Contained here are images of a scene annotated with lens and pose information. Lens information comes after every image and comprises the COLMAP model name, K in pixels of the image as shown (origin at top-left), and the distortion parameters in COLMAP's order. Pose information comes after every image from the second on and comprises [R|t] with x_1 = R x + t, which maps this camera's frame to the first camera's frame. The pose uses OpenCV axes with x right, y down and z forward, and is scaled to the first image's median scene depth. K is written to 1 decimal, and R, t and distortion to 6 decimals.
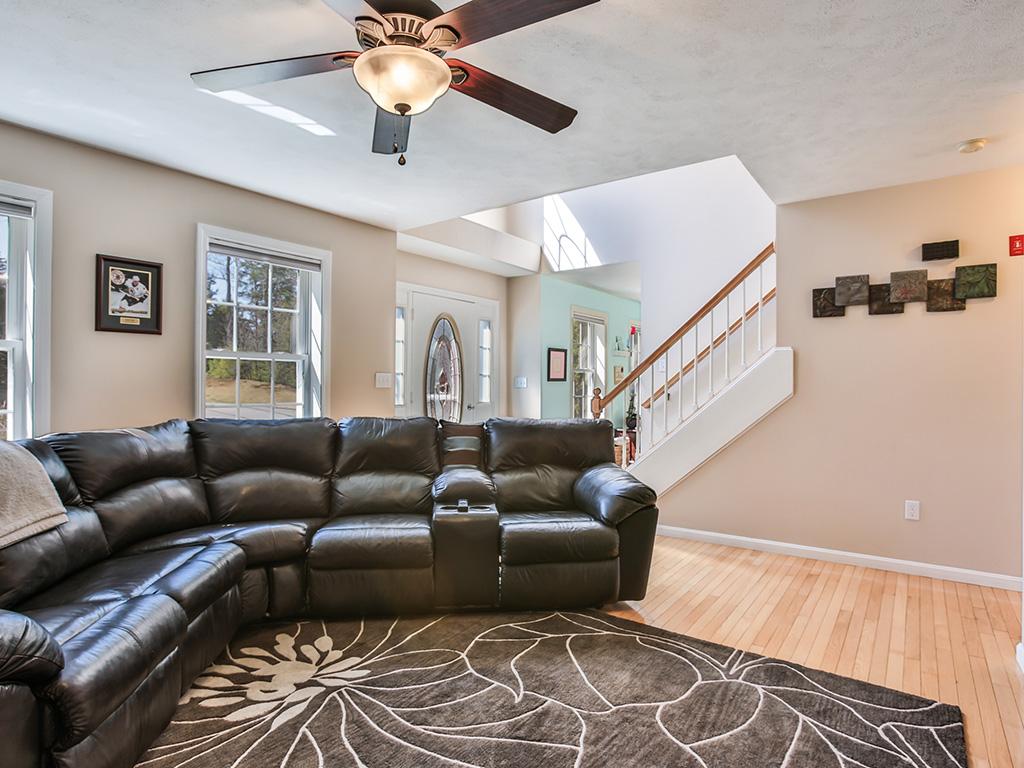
lens RADIAL K [[570.4, 0, 517.5], [0, 570.4, 391.3], [0, 0, 1]] dist [-0.080966, 0.040791]
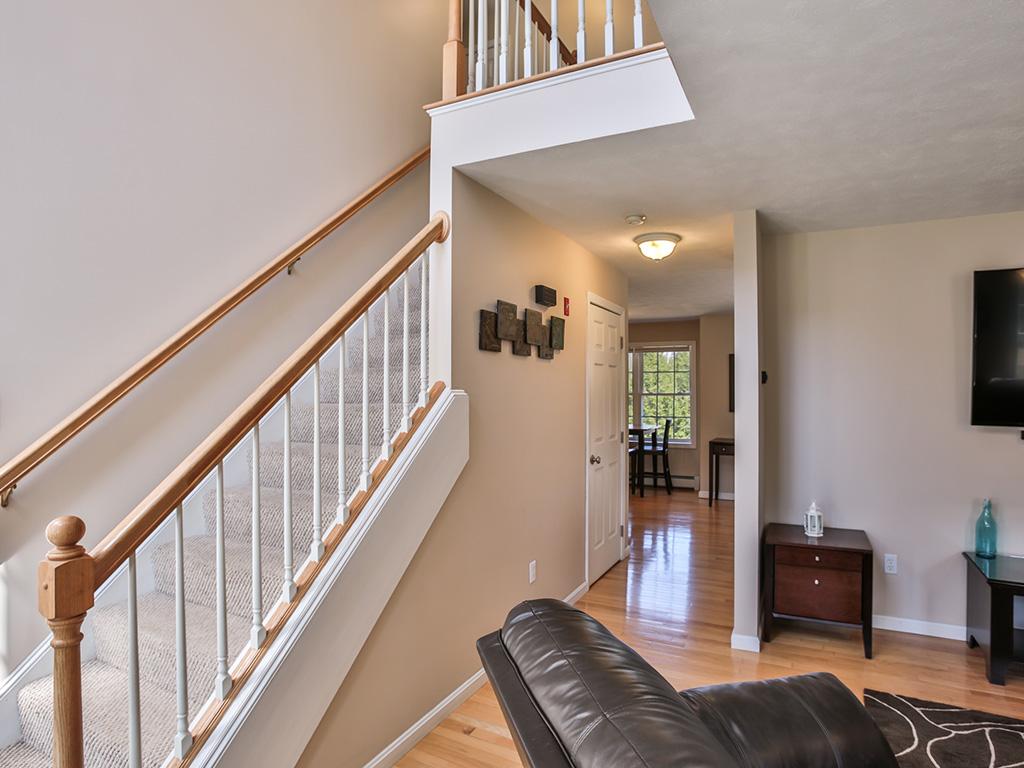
lens RADIAL K [[570.4, 0, 517.5], [0, 570.4, 391.3], [0, 0, 1]] dist [-0.080966, 0.040791]
pose [[-0.149367, -0.006429, 0.988761, -0.260560], [0.012393, 0.999888, 0.008374, -0.111677], [-0.988704, 0.013504, -0.149271, 1.403023]]
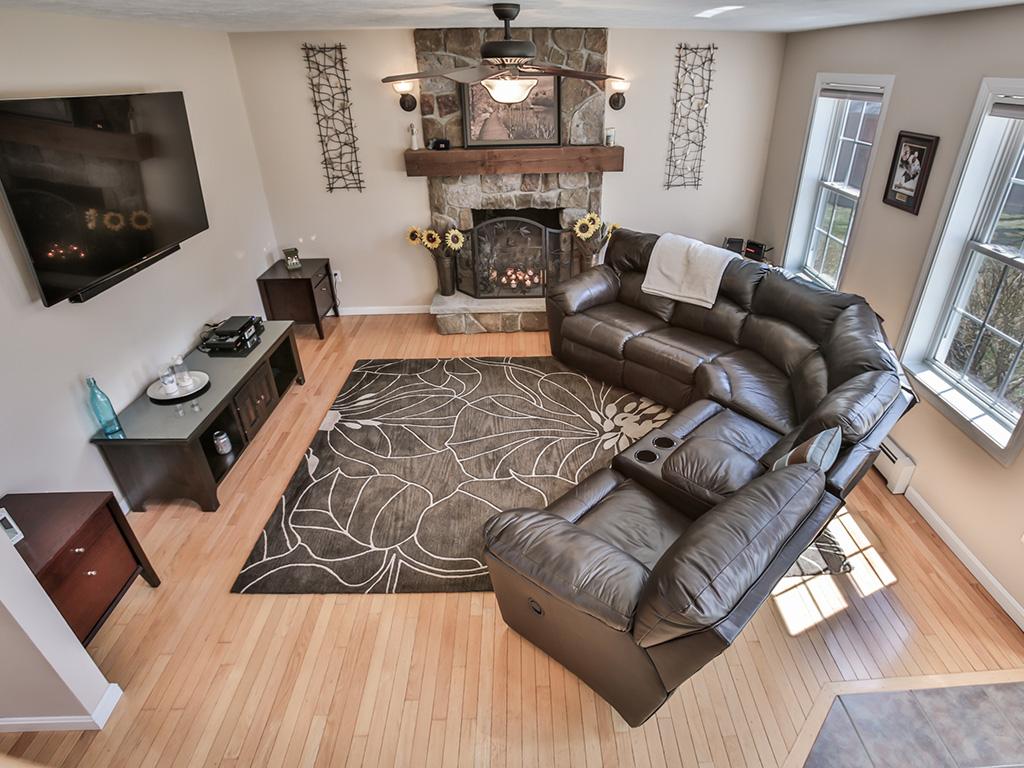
lens RADIAL K [[570.4, 0, 517.5], [0, 570.4, 391.3], [0, 0, 1]] dist [-0.080966, 0.040791]
pose [[-0.811282, 0.307417, -0.497309, 0.534782], [0.006379, 0.855206, 0.518249, -0.367964], [0.584621, 0.417274, -0.695774, 1.492489]]
